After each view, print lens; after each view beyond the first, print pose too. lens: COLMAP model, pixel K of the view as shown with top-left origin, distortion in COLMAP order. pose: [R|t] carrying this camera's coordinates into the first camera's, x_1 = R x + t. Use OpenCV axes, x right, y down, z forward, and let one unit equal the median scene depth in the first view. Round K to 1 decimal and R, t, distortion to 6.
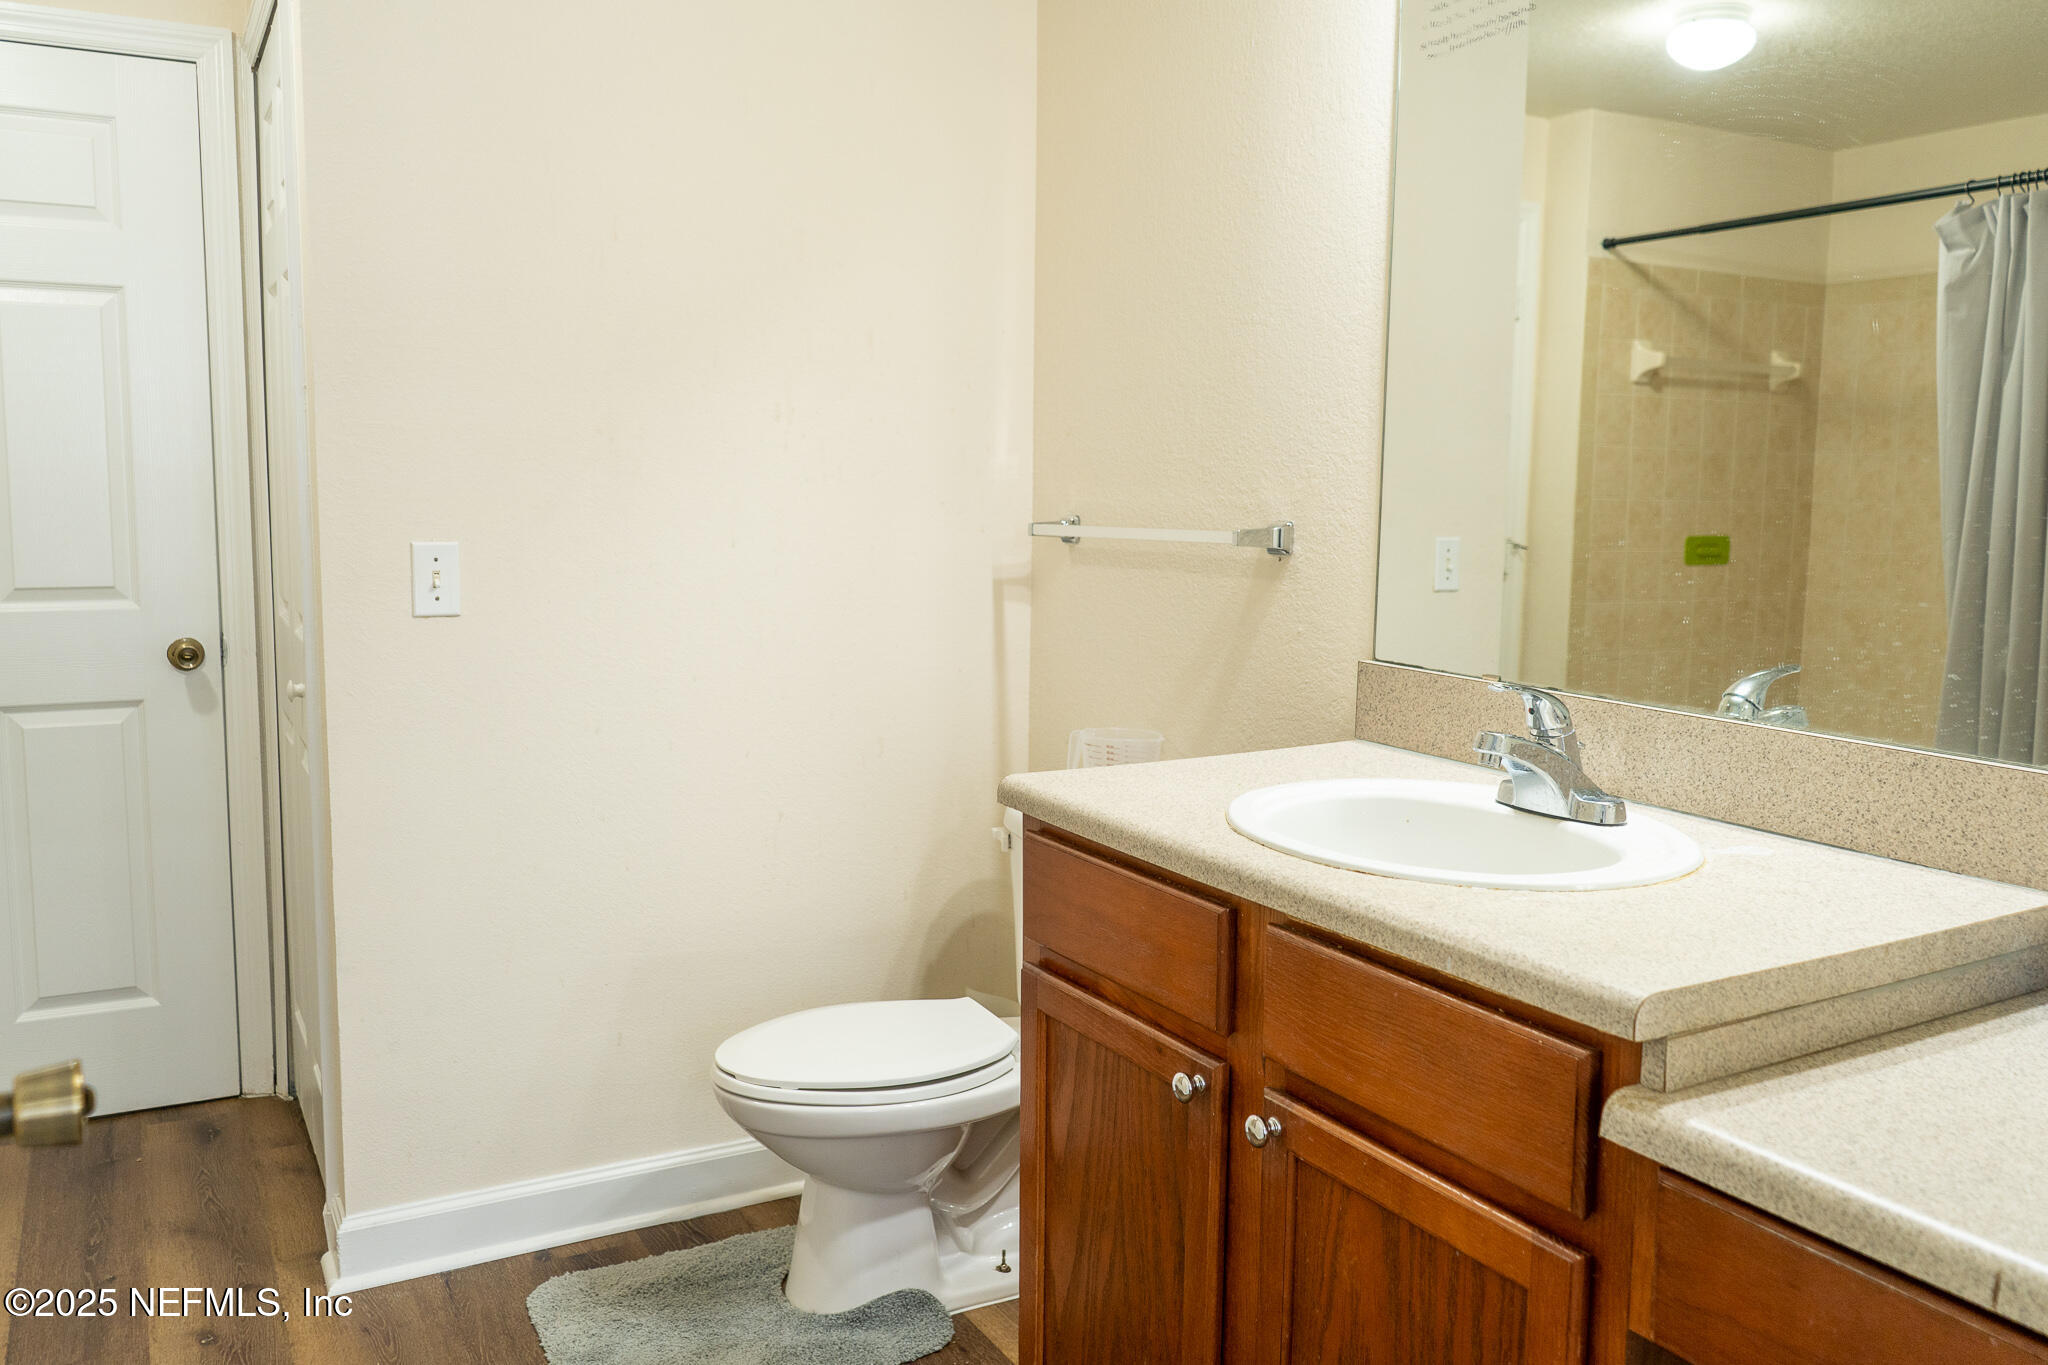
lens RADIAL K [[1641.9, 0, 1026.6], [0, 1641.9, 679.4], [0, 0, 1]] dist [-0.022129, 0.013070]
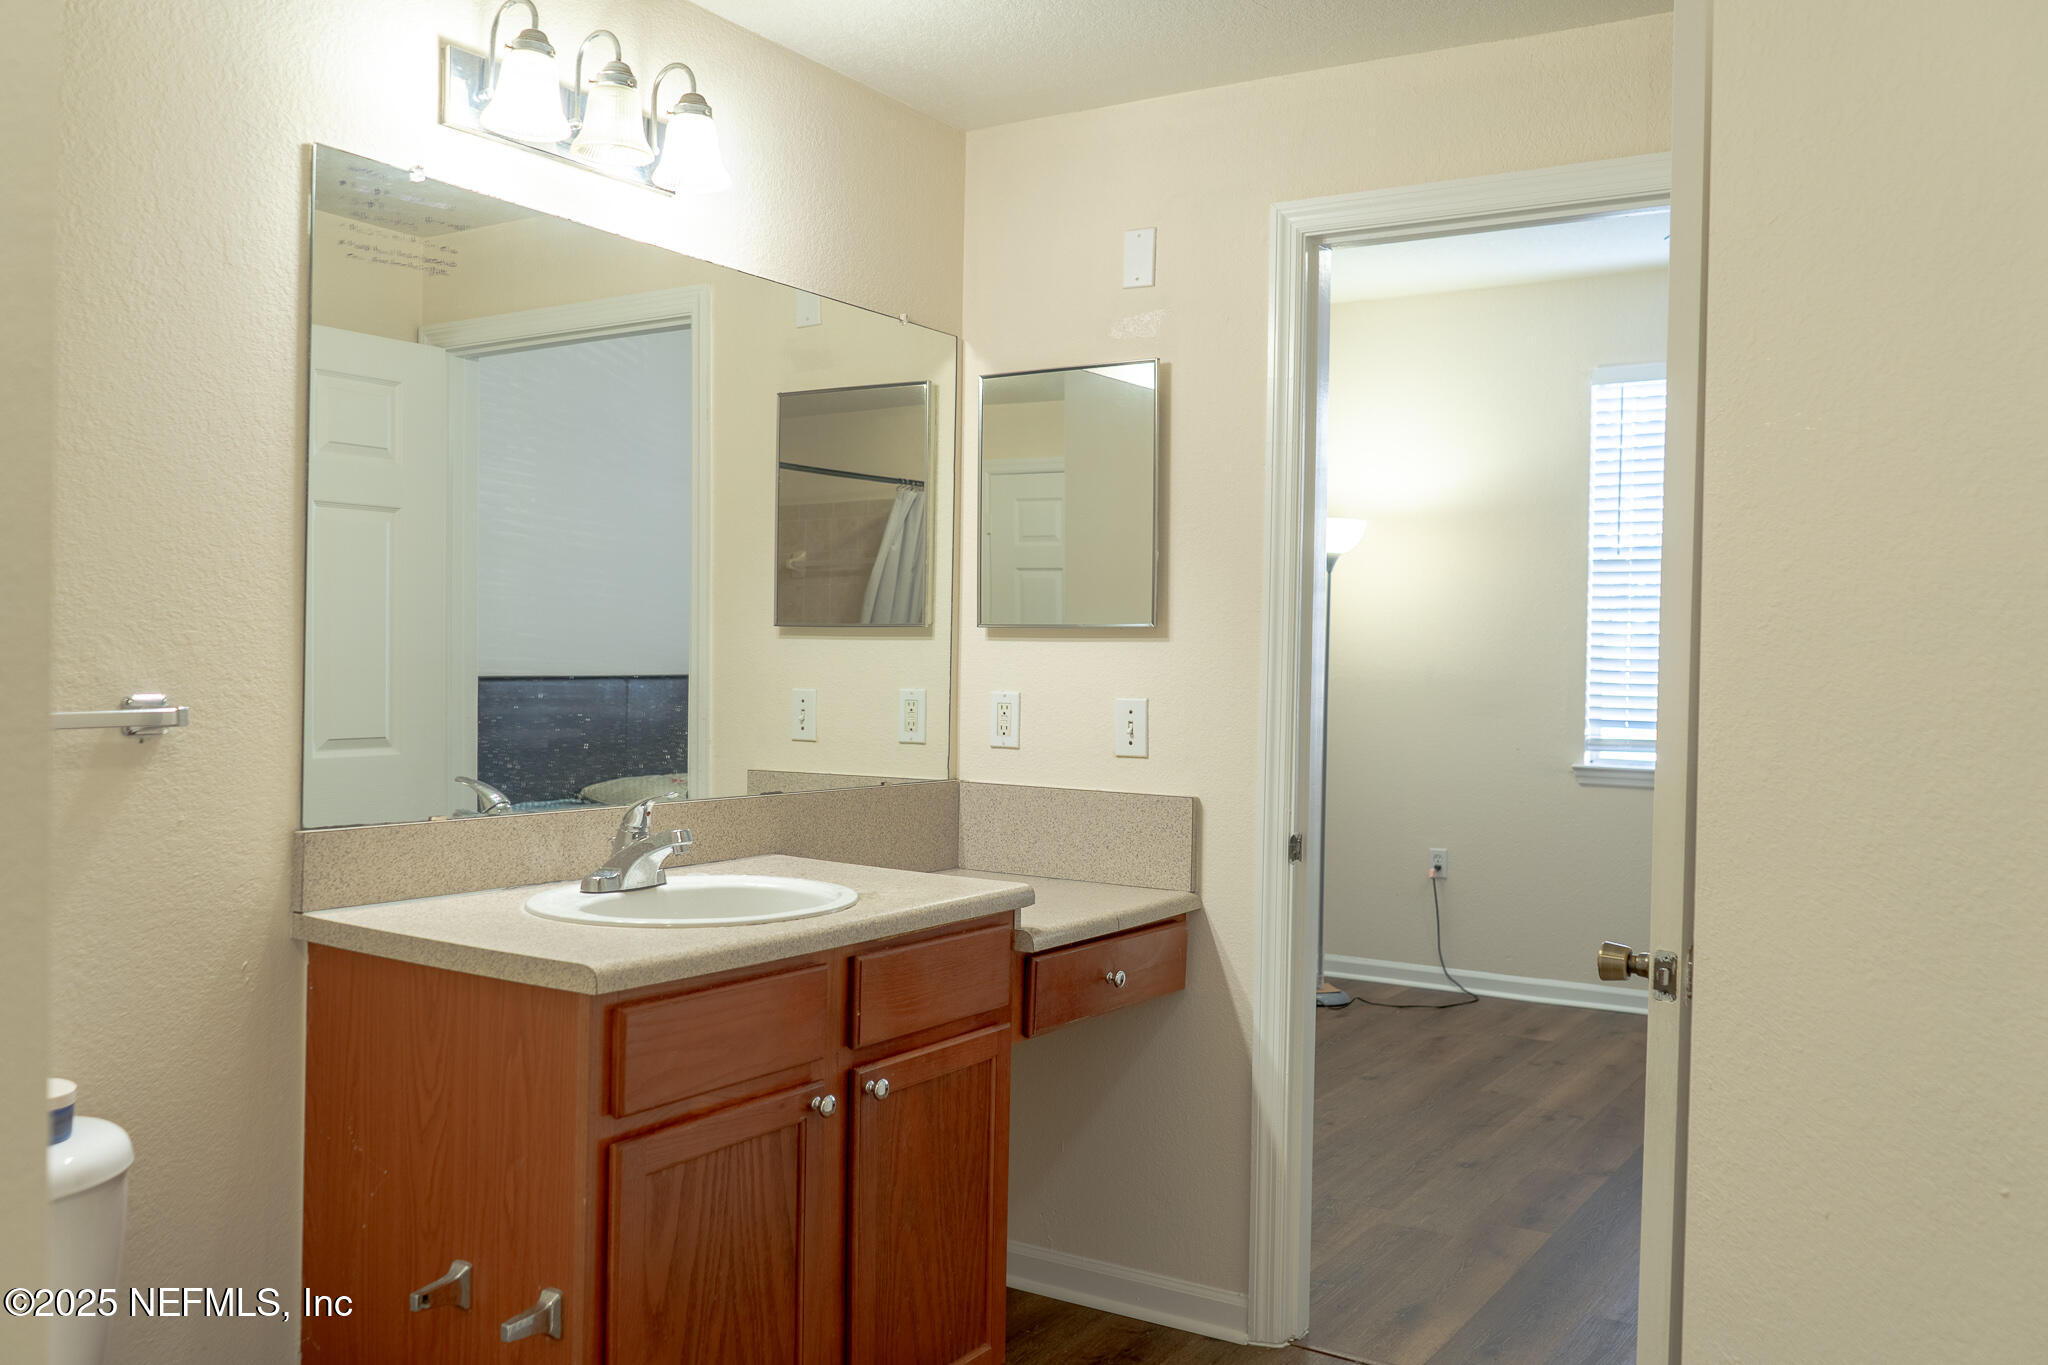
lens RADIAL K [[1654.7, 0, 1028.3], [0, 1654.7, 680.1], [0, 0, 1]] dist [-0.029459, 0.024978]
pose [[-0.464678, -0.037301, 0.884694, -1.061393], [0.079714, 0.993293, 0.083750, -0.183458], [-0.881884, 0.109439, -0.458588, 1.300559]]
